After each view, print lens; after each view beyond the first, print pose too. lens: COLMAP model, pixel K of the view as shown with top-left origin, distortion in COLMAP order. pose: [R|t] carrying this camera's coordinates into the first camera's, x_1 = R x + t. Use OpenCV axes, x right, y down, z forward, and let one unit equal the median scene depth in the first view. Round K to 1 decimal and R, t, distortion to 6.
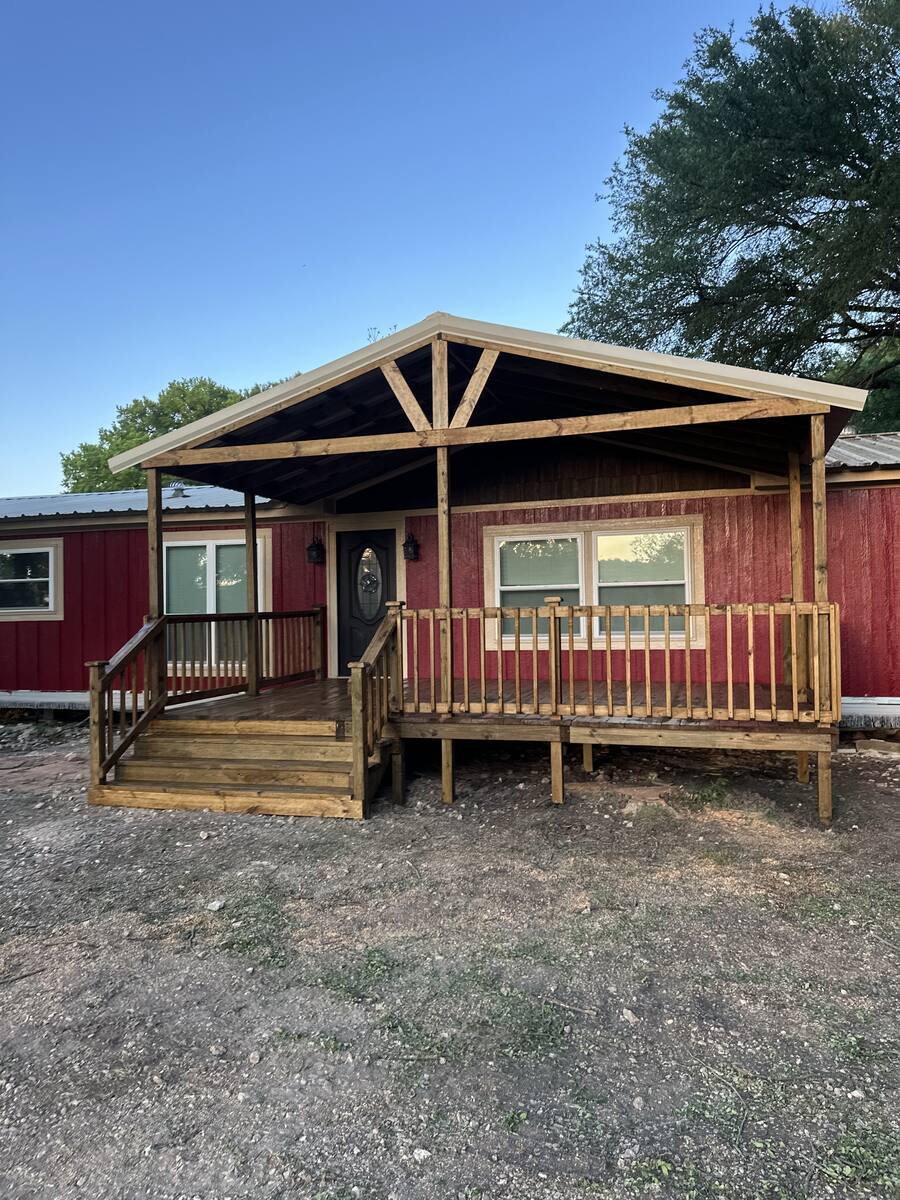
lens RADIAL K [[835.1, 0, 450.0], [0, 835.1, 600.0], [0, 0, 1]] dist [0.182294, -0.349872]
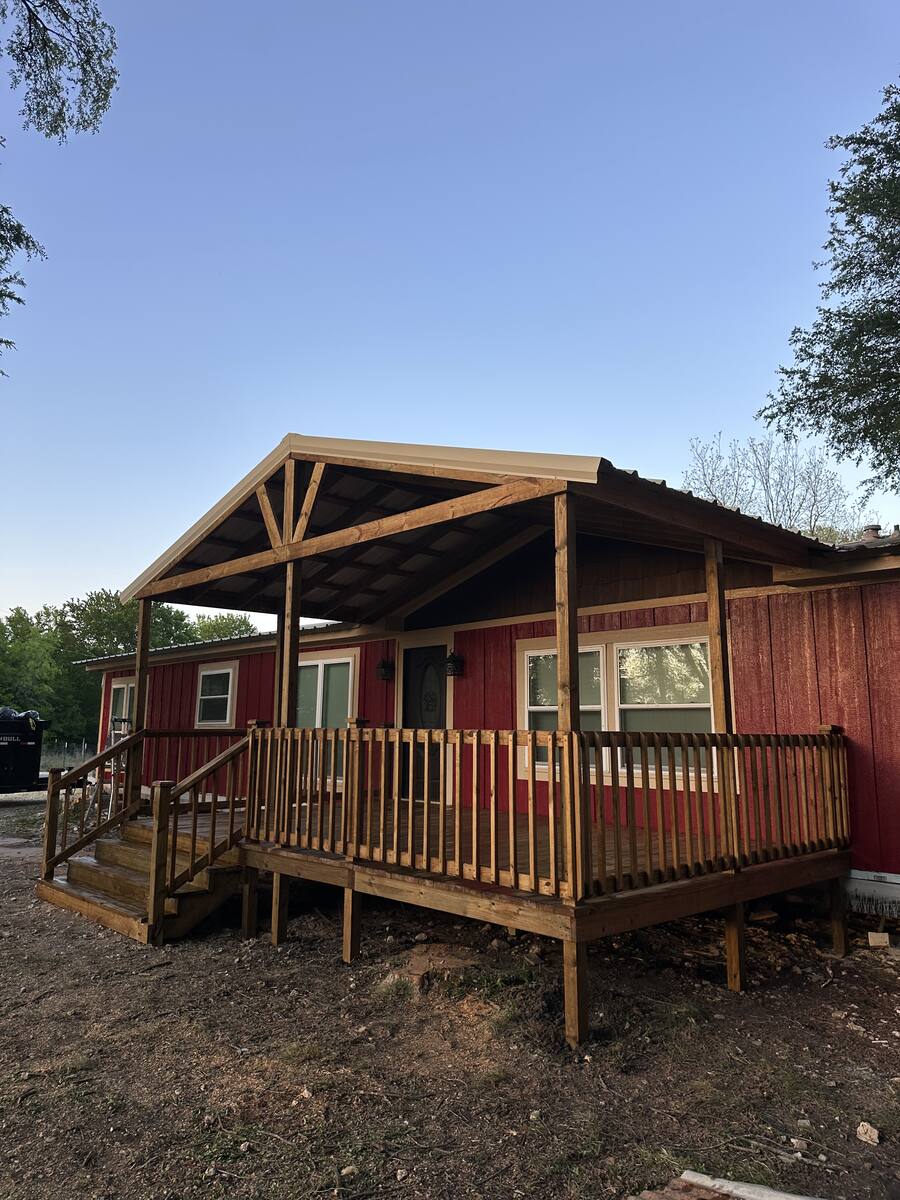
lens RADIAL K [[835.1, 0, 450.0], [0, 835.1, 600.0], [0, 0, 1]] dist [0.182294, -0.349872]
pose [[0.864716, -0.049300, -0.499836, 0.497073], [-0.021284, 0.990681, -0.134533, -0.007235], [0.501810, 0.126971, 0.855608, 0.196797]]
